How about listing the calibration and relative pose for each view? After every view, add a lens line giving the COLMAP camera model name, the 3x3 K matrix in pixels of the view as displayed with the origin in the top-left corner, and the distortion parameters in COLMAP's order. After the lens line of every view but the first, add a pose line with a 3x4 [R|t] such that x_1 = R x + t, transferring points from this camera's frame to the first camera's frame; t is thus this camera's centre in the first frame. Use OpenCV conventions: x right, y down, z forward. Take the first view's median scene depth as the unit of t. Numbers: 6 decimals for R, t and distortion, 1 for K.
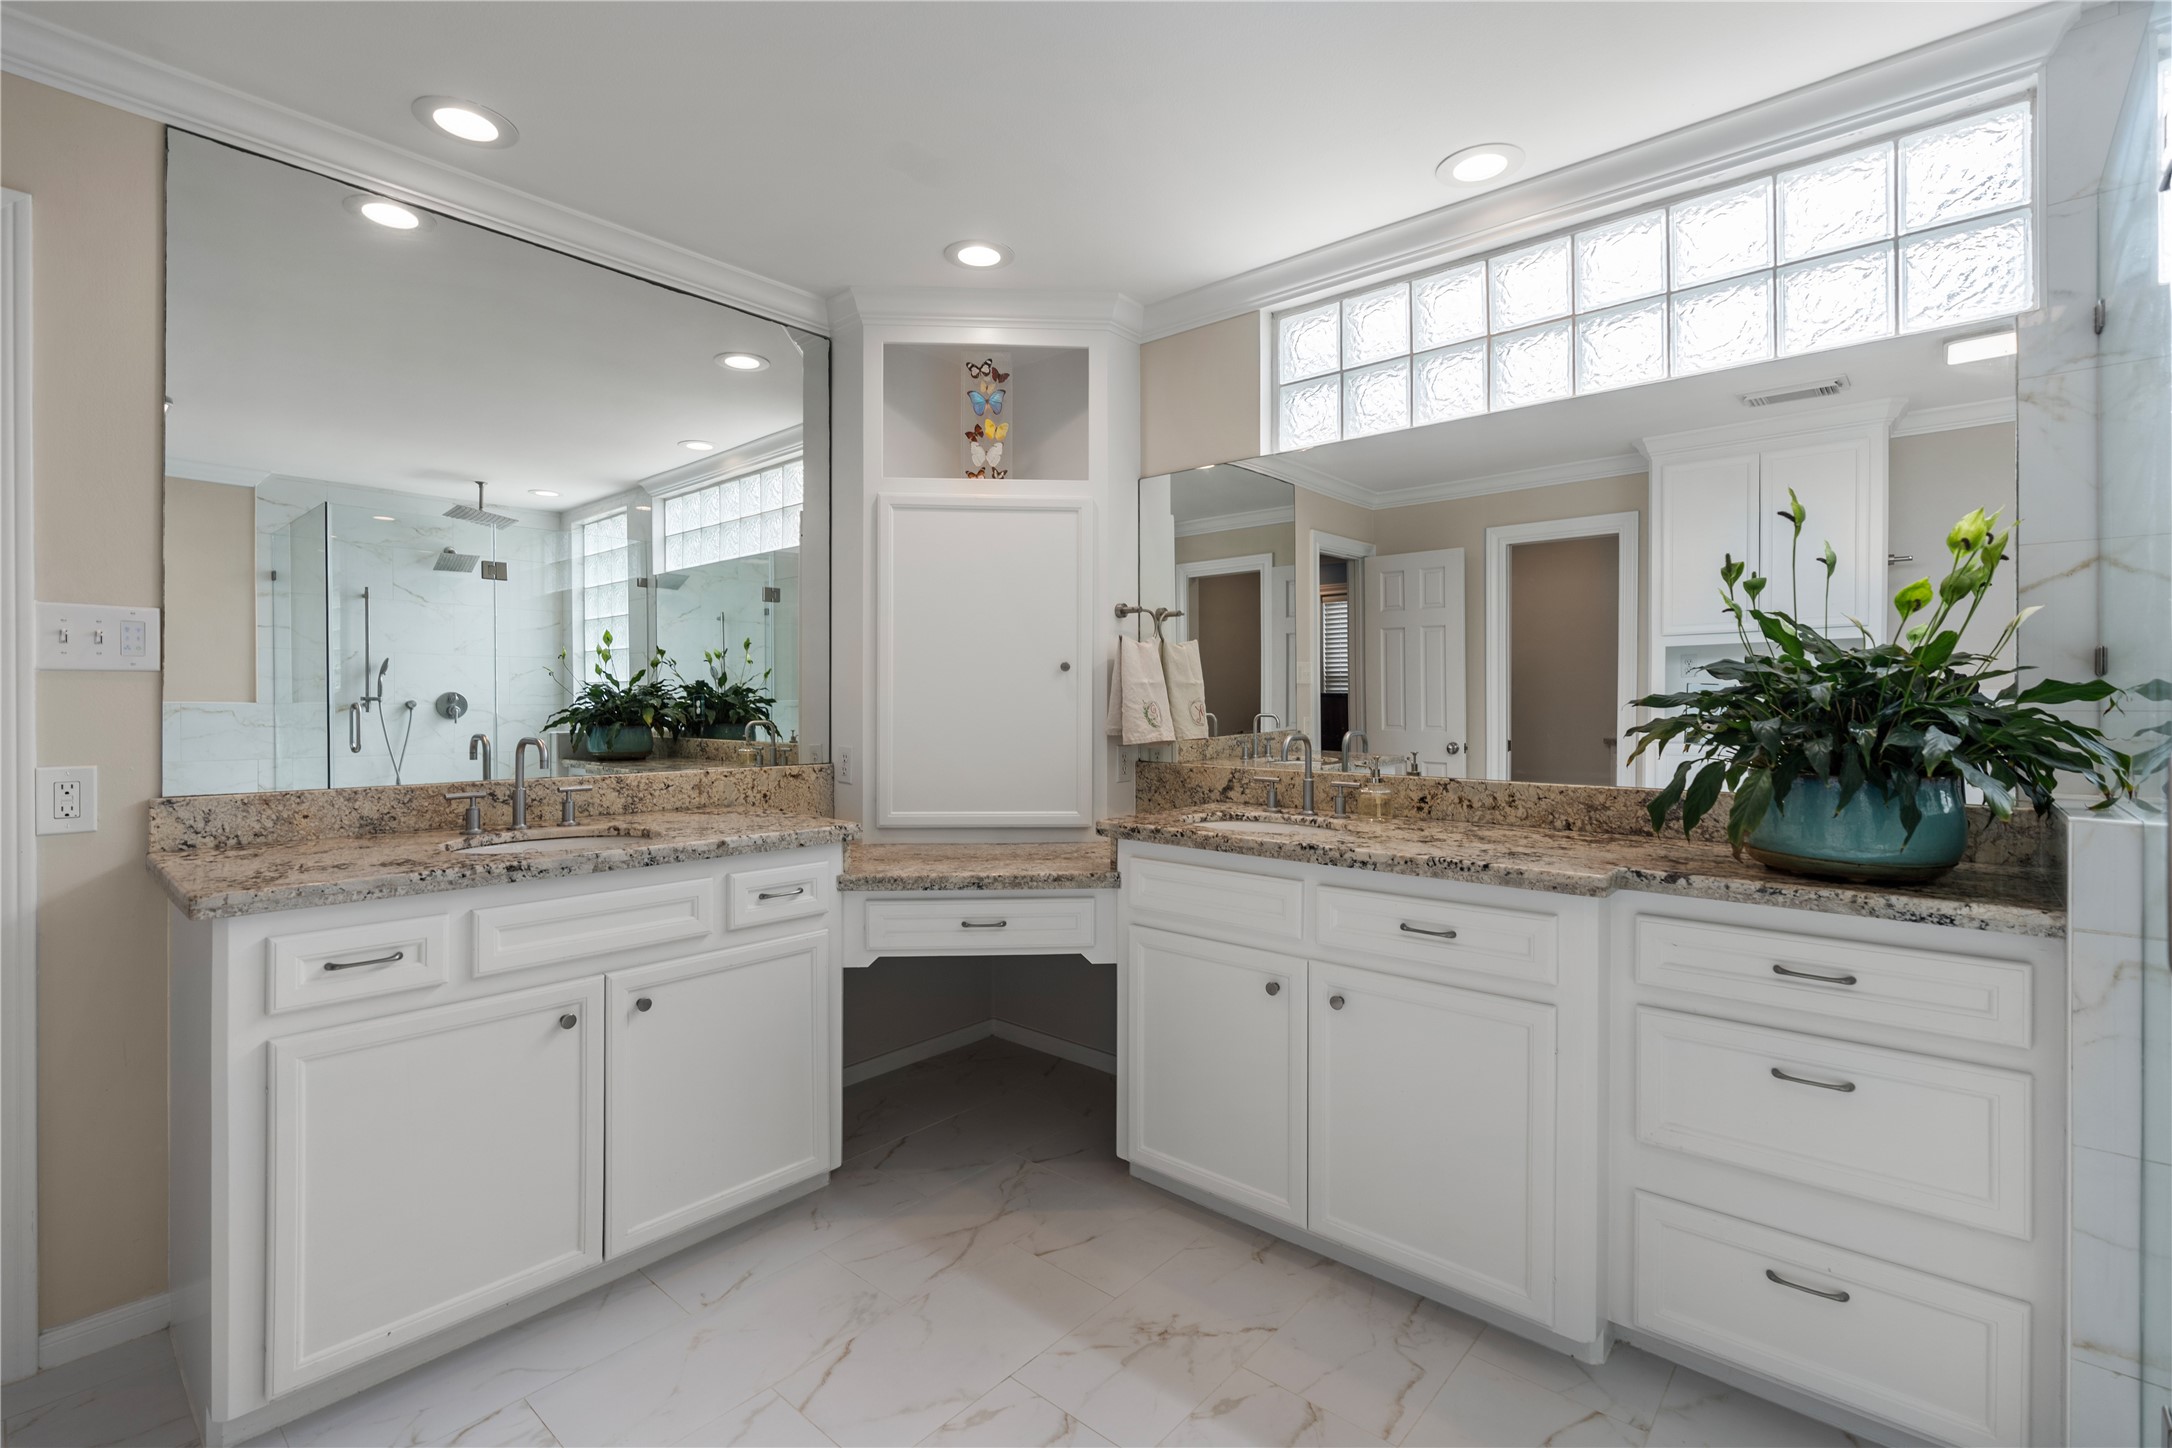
lens RADIAL K [[978.1, 0, 1090.2], [0, 978.1, 694.7], [0, 0, 1]] dist [0.001782, 0.000552]
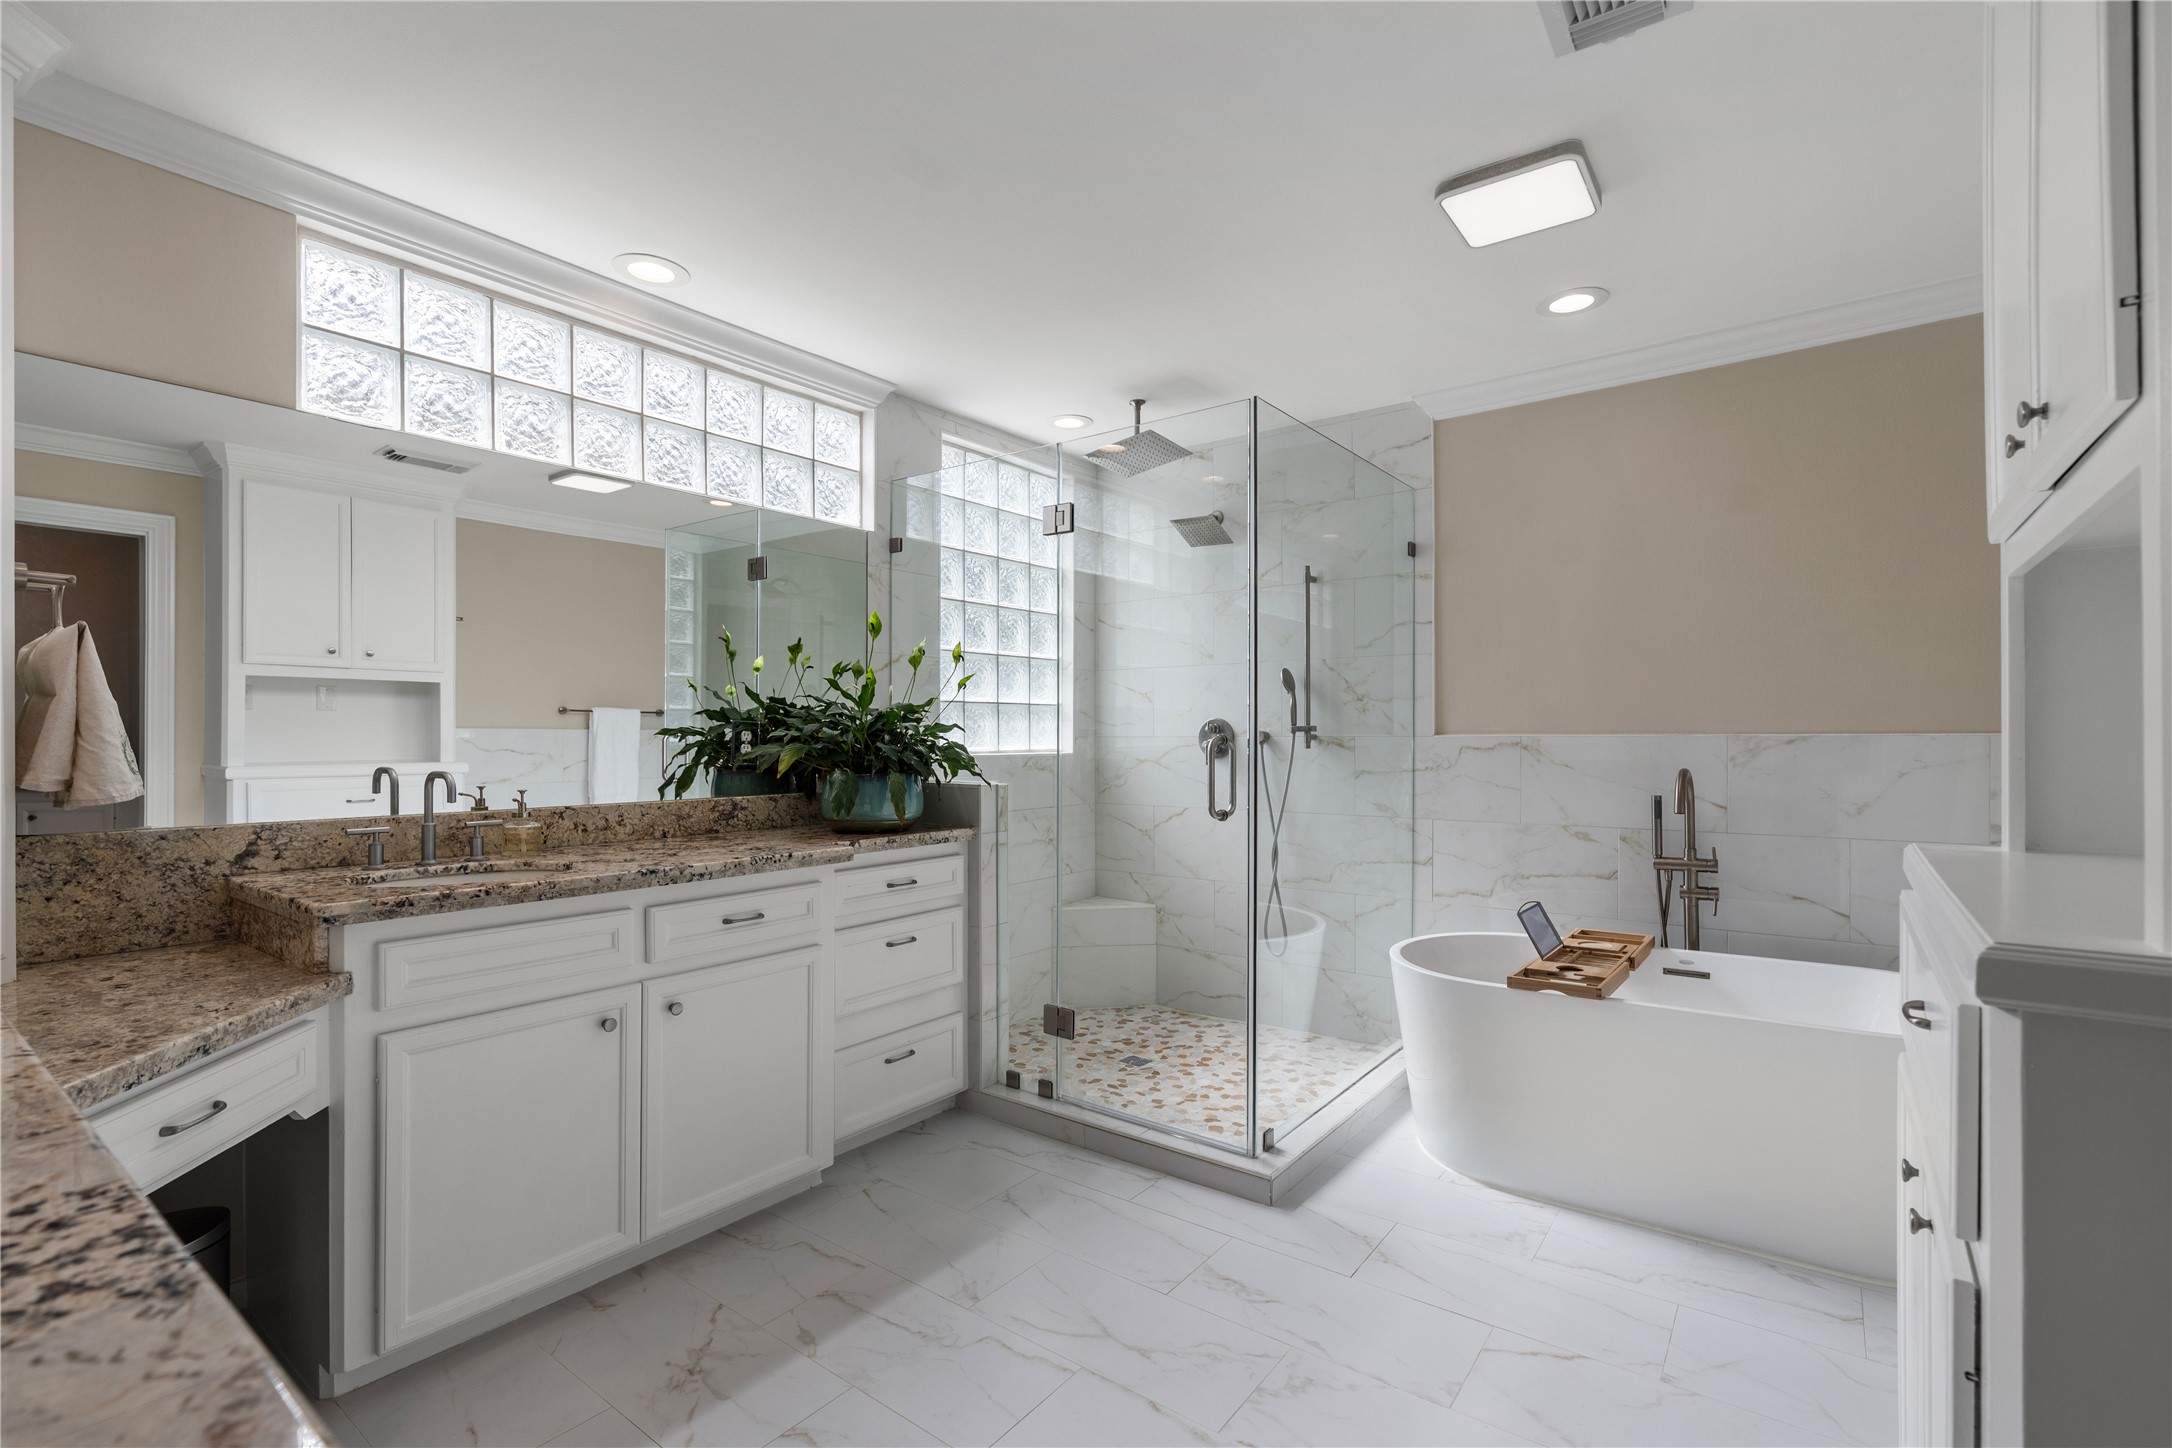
lens RADIAL K [[986.7, 0, 1086.0], [0, 986.7, 724.0], [0, 0, 1]] dist [-0.003471, 0.000588]
pose [[-0.073748, 0.012578, 0.997198, -0.803103], [-0.005067, 0.999903, -0.012987, 0.008574], [-0.997264, -0.006011, -0.073677, 0.573504]]
